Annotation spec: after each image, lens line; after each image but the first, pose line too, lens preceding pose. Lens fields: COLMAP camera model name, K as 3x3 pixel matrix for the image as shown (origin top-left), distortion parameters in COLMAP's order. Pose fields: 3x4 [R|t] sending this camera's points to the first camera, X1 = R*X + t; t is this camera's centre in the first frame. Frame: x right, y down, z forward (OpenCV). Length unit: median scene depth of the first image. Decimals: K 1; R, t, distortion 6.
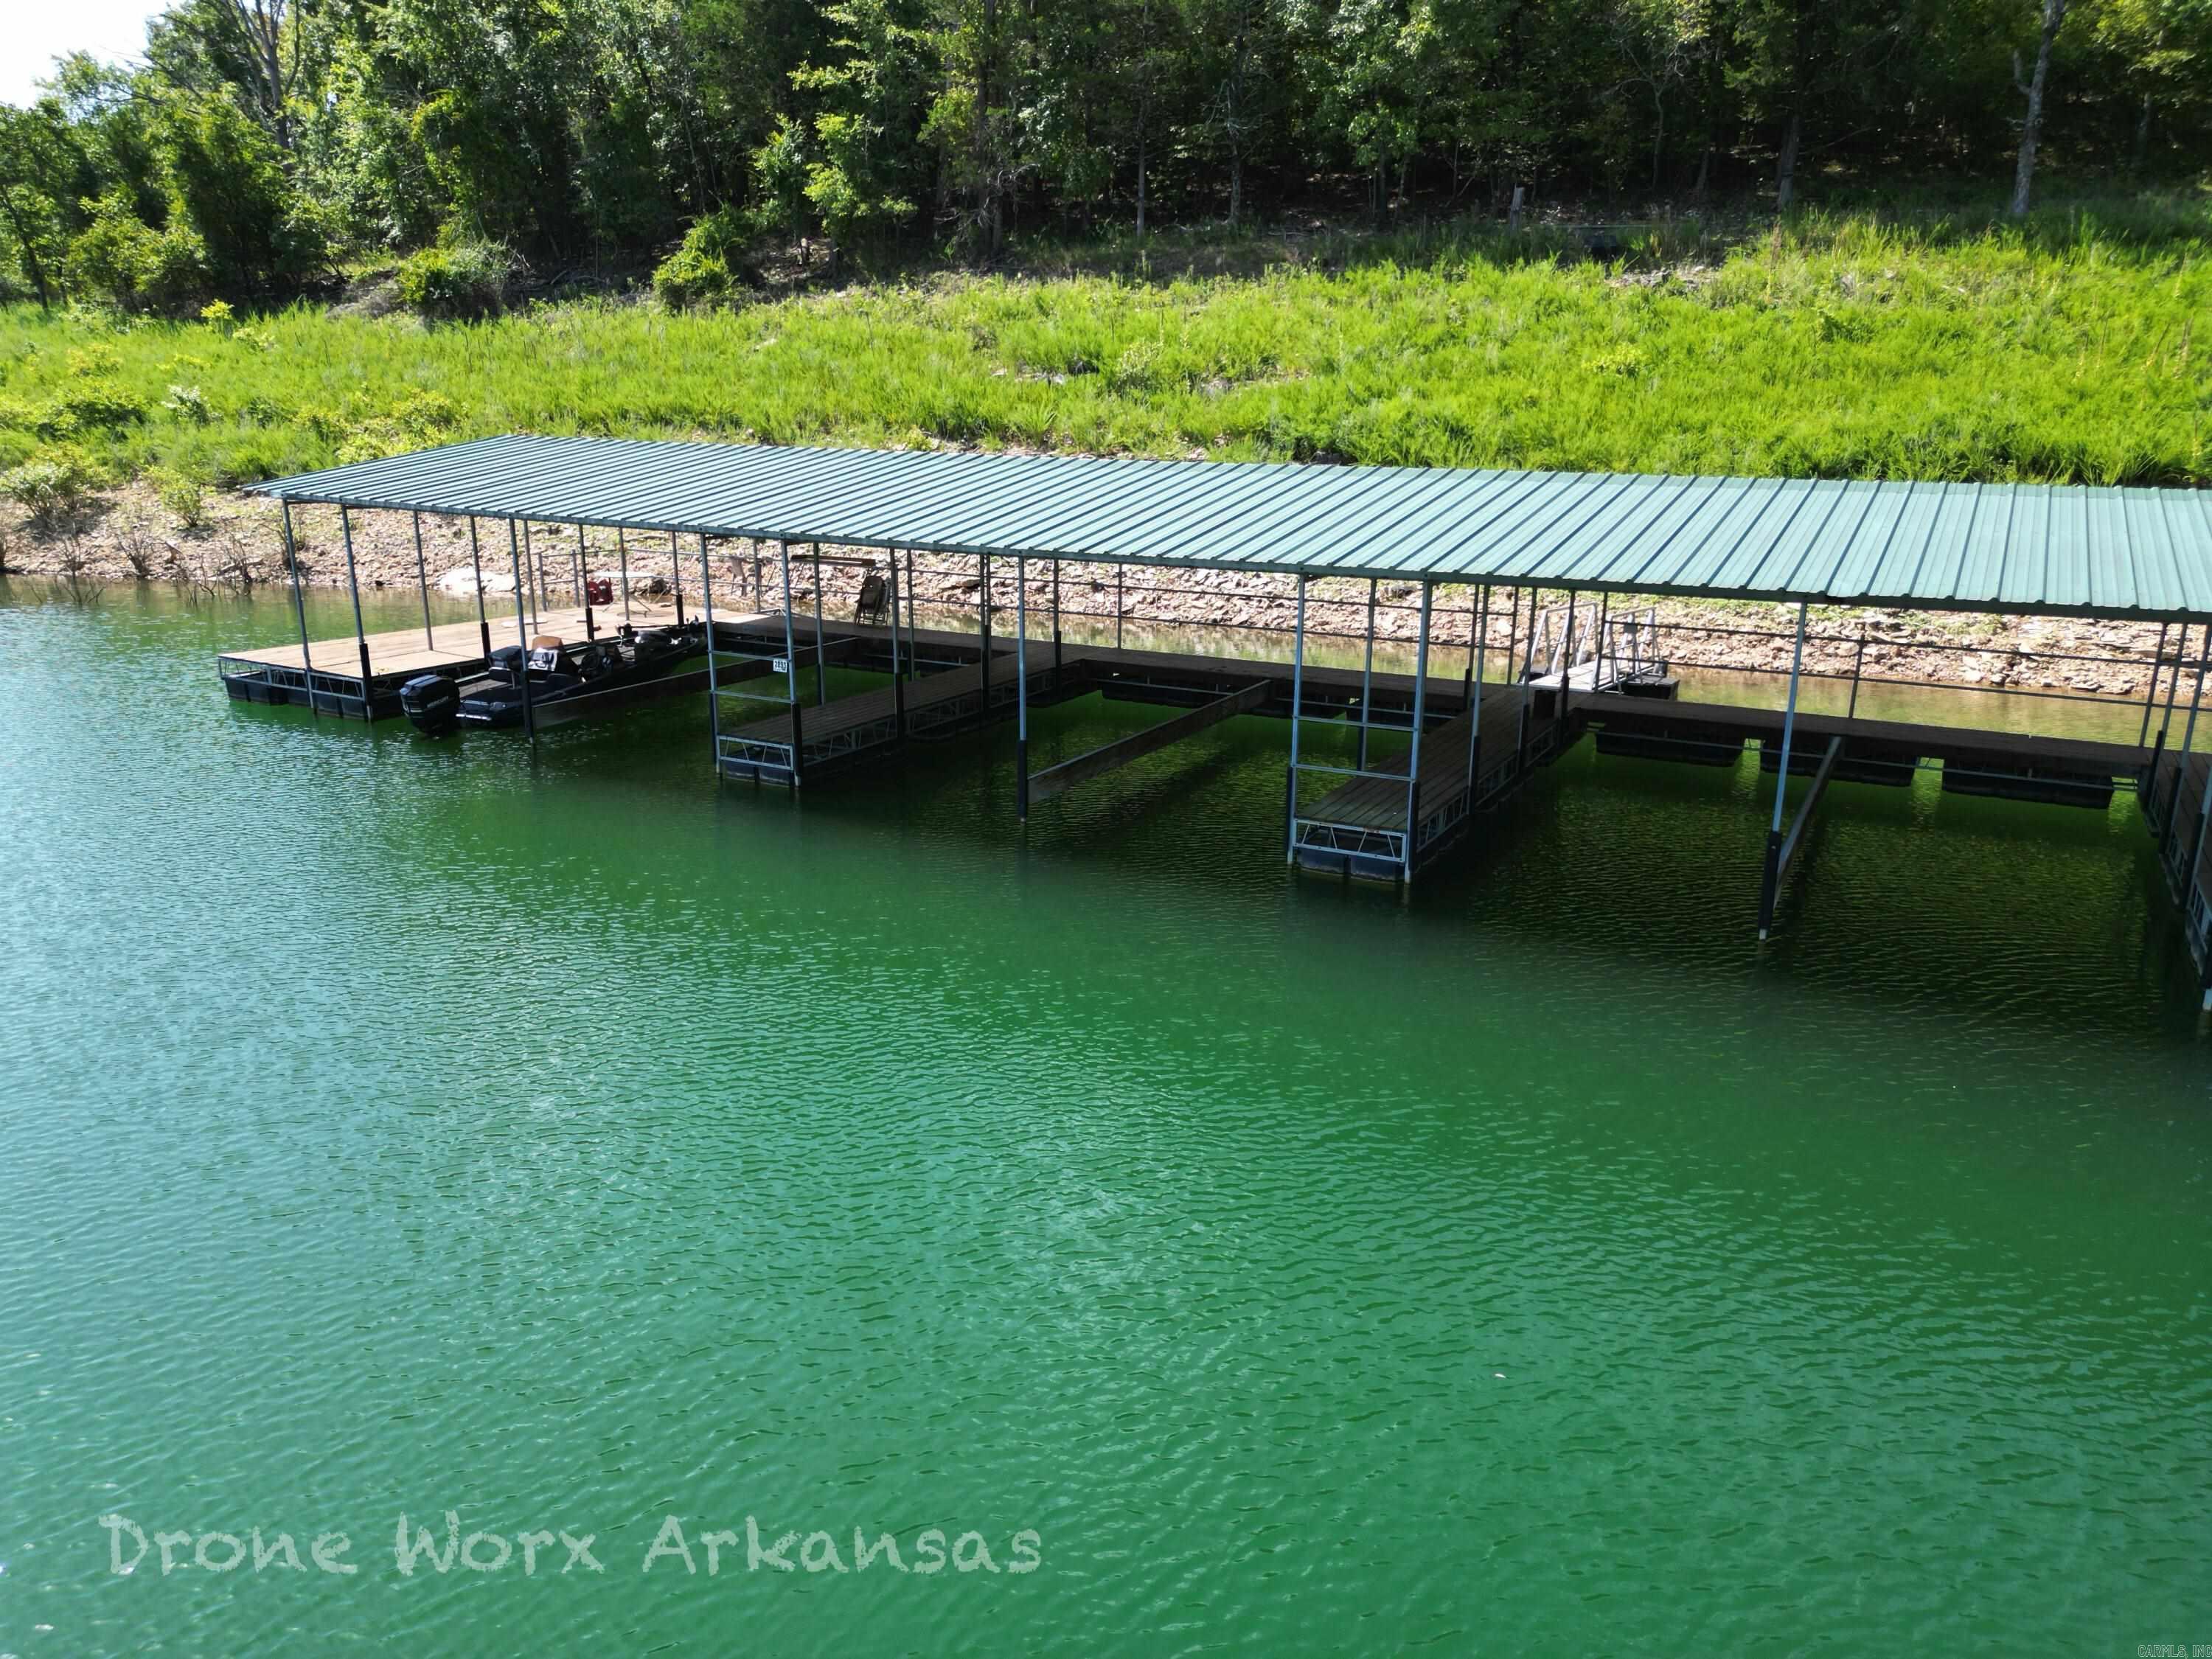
lens RADIAL K [[1546.7, 0, 1115.3], [0, 1546.7, 836.4], [0, 0, 1]] dist [0.104485, -0.131162]
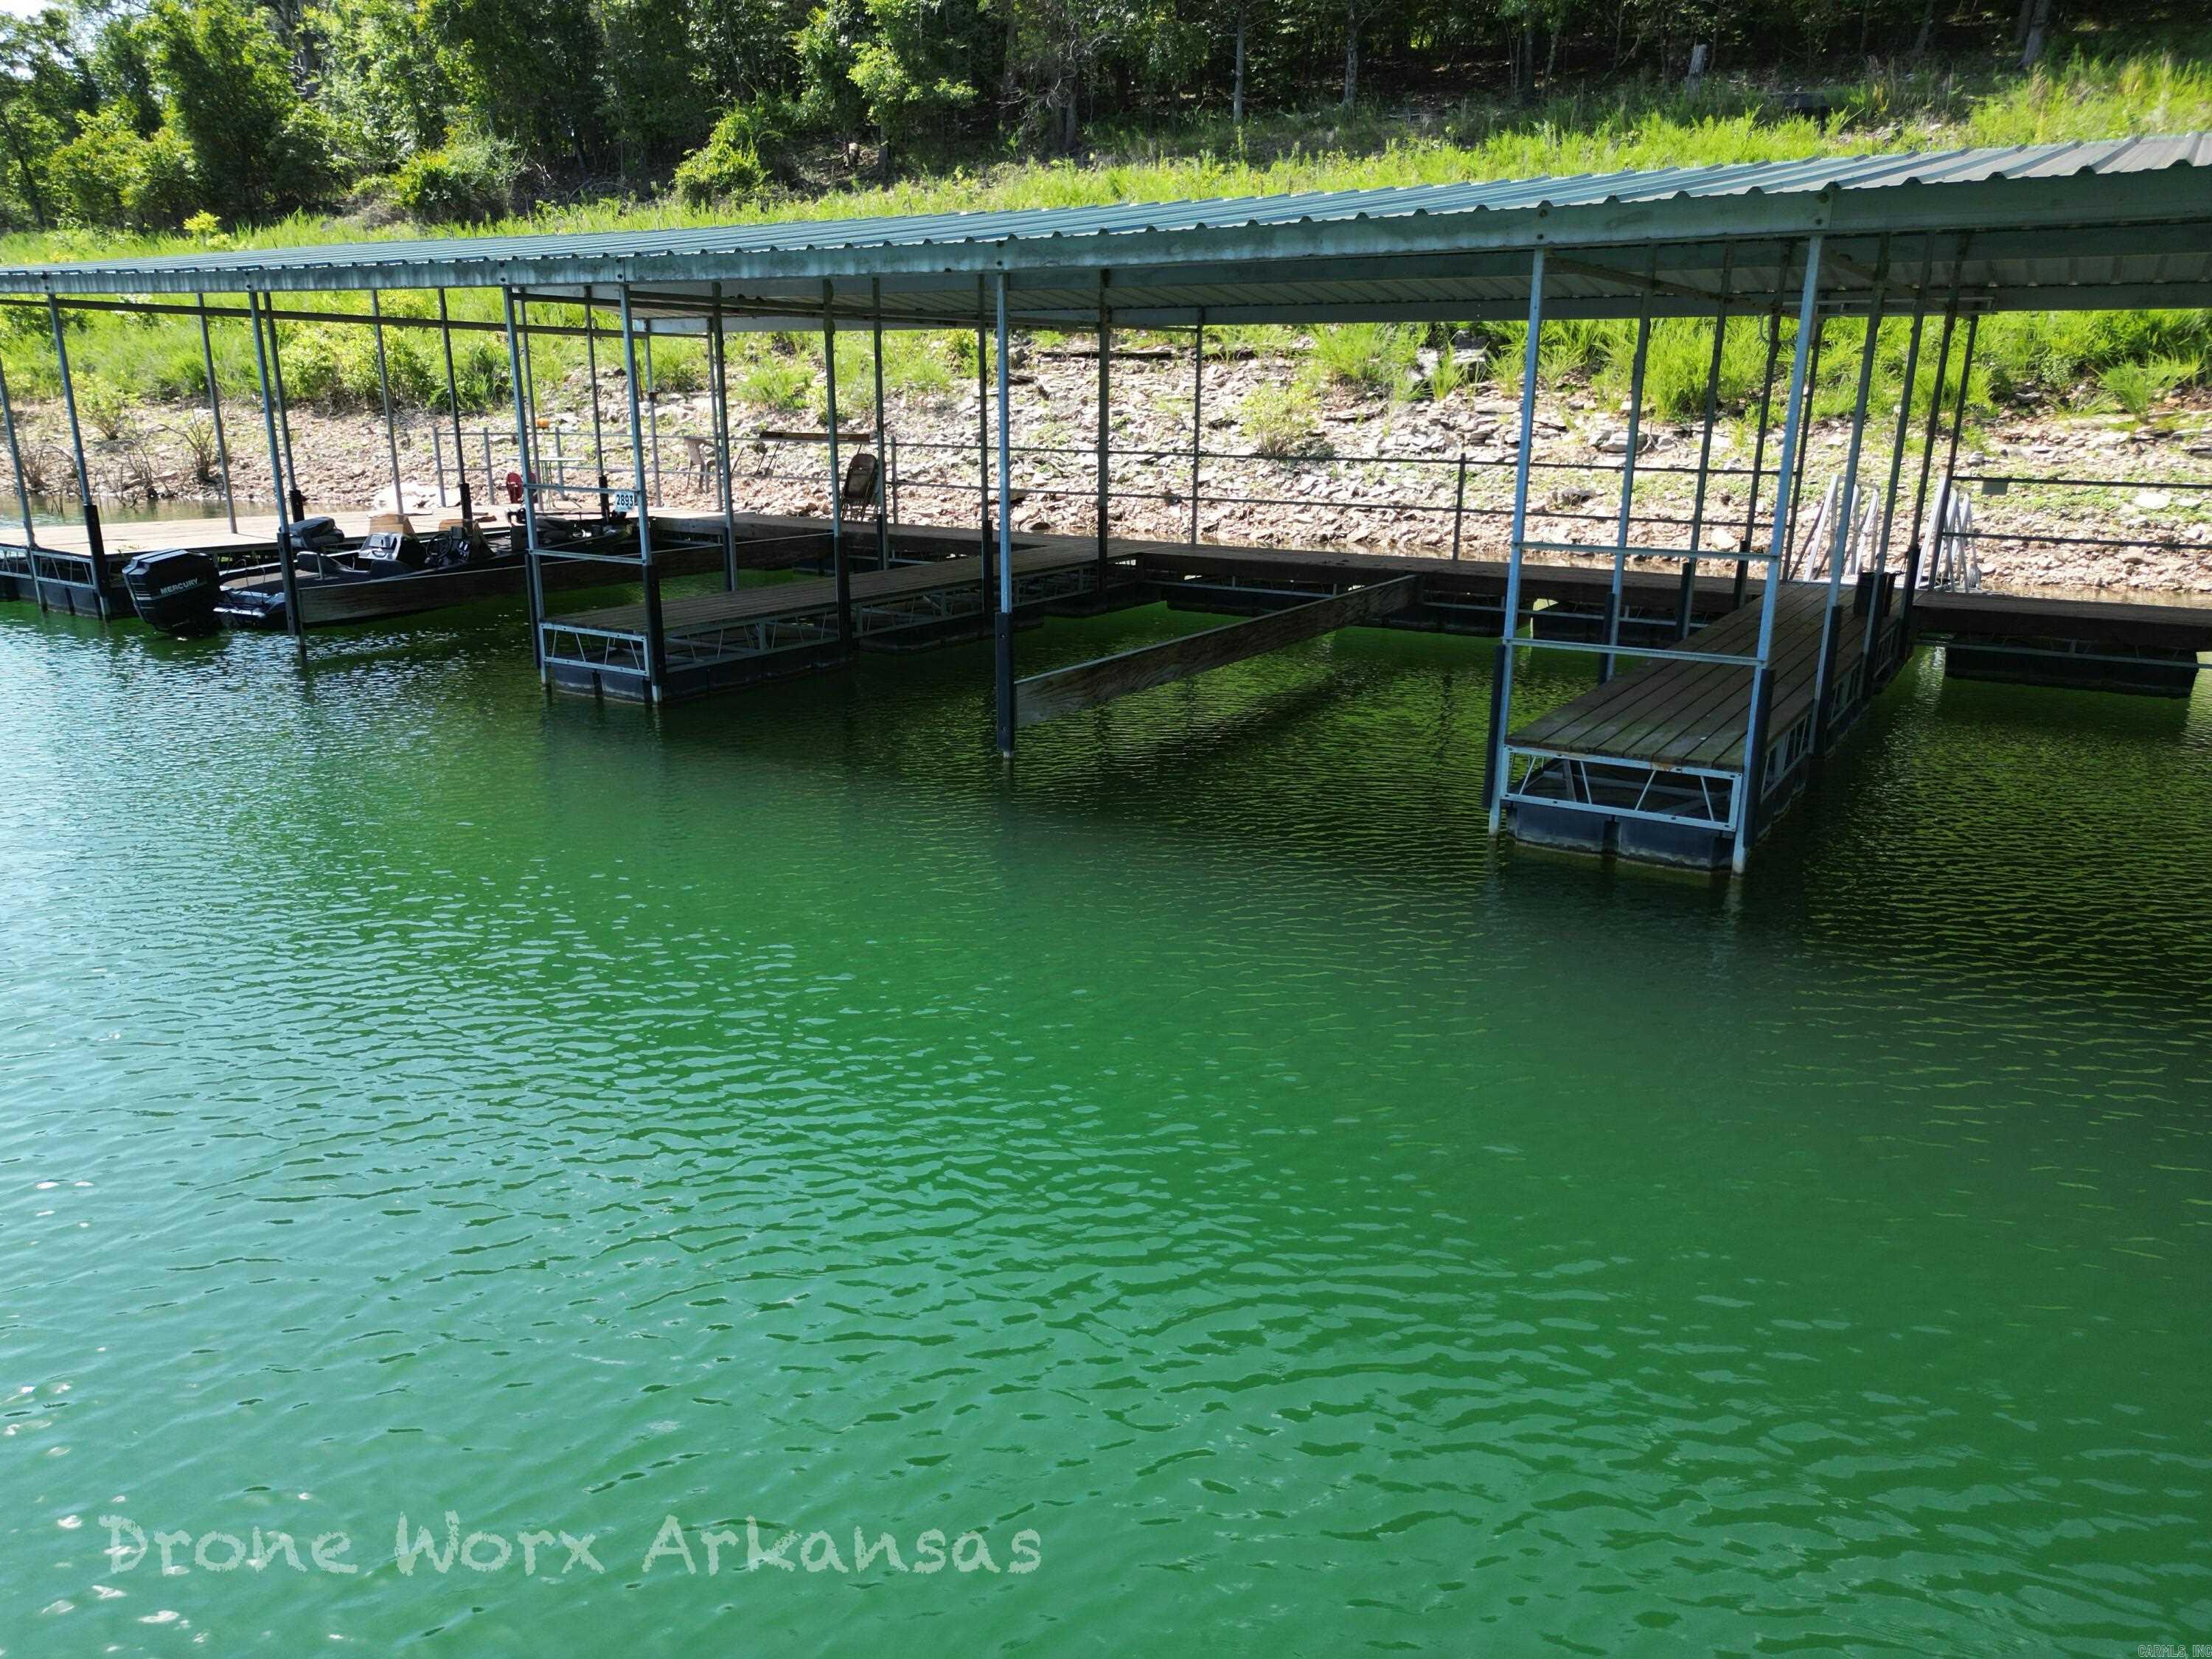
lens RADIAL K [[1554.4, 0, 1107.4], [0, 1554.4, 825.7], [0, 0, 1]] dist [0.080421, -0.077127]
pose [[0.997957, 0.016320, -0.061771, 0.004849], [-0.016768, 0.999837, -0.006738, 0.006730], [0.061651, 0.007760, 0.998068, 0.148797]]
